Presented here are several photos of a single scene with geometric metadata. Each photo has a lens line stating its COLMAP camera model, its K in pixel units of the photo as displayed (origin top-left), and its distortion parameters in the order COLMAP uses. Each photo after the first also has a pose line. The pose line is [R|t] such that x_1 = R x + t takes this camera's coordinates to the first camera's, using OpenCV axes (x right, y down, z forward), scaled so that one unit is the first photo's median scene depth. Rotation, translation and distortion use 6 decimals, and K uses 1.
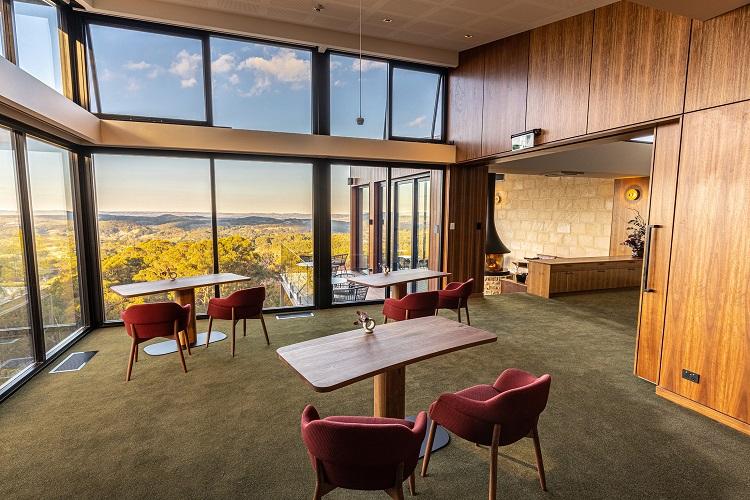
lens RADIAL K [[373.6, 0, 376.1], [0, 373.6, 251.3], [0, 0, 1]] dist [-0.002673, 0.001410]
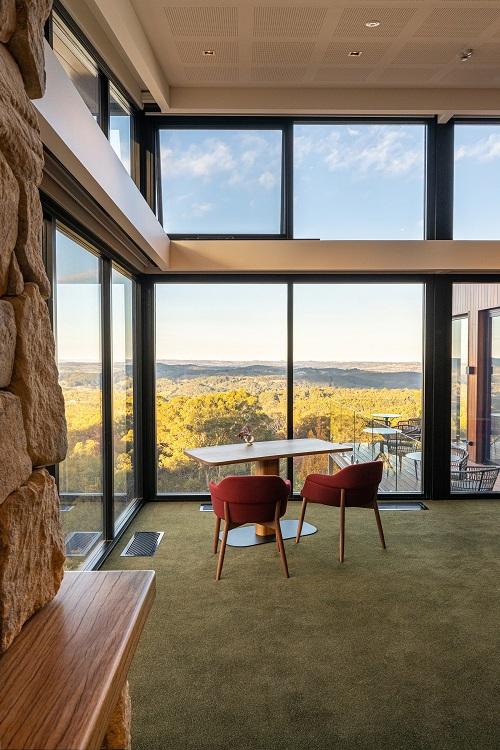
lens RADIAL K [[518.9, 0, 250.5], [0, 518.9, 374.3], [0, 0, 1]] dist [0.006625, -0.002951]
pose [[0.945848, 0.004219, -0.324582, -0.186279], [-0.028414, 0.997154, -0.069839, 0.008558], [0.323363, 0.075280, 0.943276, 0.014630]]
